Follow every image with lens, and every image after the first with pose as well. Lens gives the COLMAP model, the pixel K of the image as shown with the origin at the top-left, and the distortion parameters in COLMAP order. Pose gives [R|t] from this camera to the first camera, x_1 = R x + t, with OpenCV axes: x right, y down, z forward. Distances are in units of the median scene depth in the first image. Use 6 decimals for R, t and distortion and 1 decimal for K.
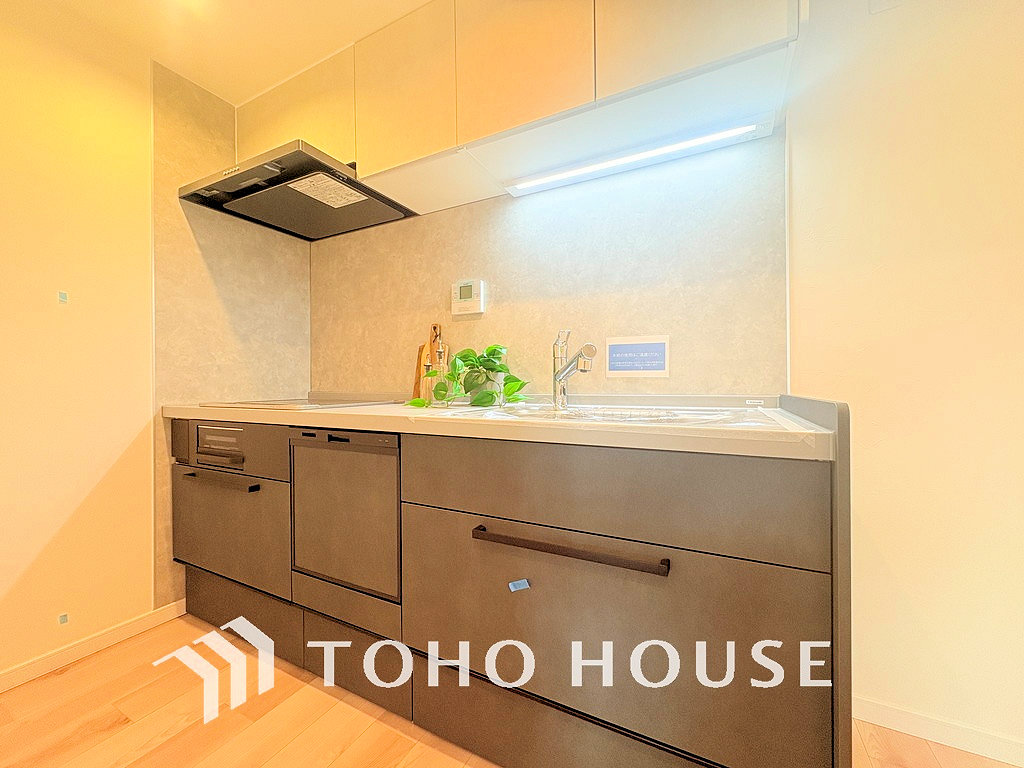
lens RADIAL K [[409.2, 0, 512.9], [0, 409.2, 384.5], [0, 0, 1]] dist [0.005205, -0.001334]
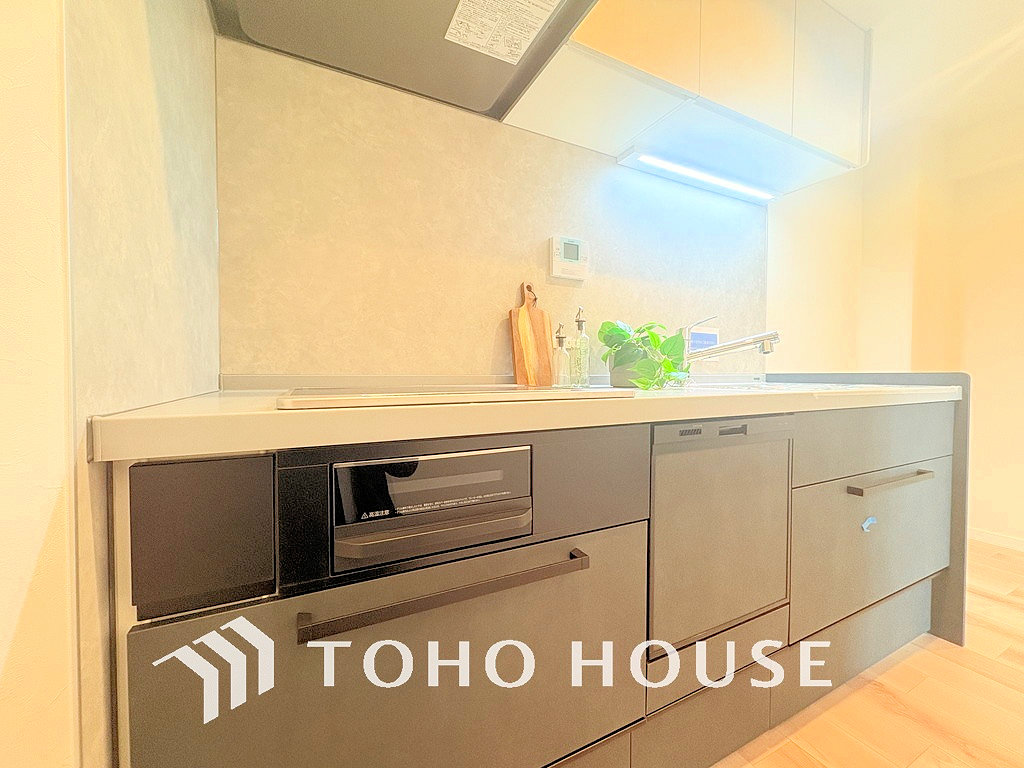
lens RADIAL K [[409.2, 0, 511.7], [0, 409.2, 383.3], [0, 0, 1]] dist [0.005205, -0.001334]
pose [[0.587445, -0.014544, 0.809133, -0.845189], [-0.001159, 0.999822, 0.018813, 0.023521], [-0.809263, -0.011989, 0.587324, 0.604623]]
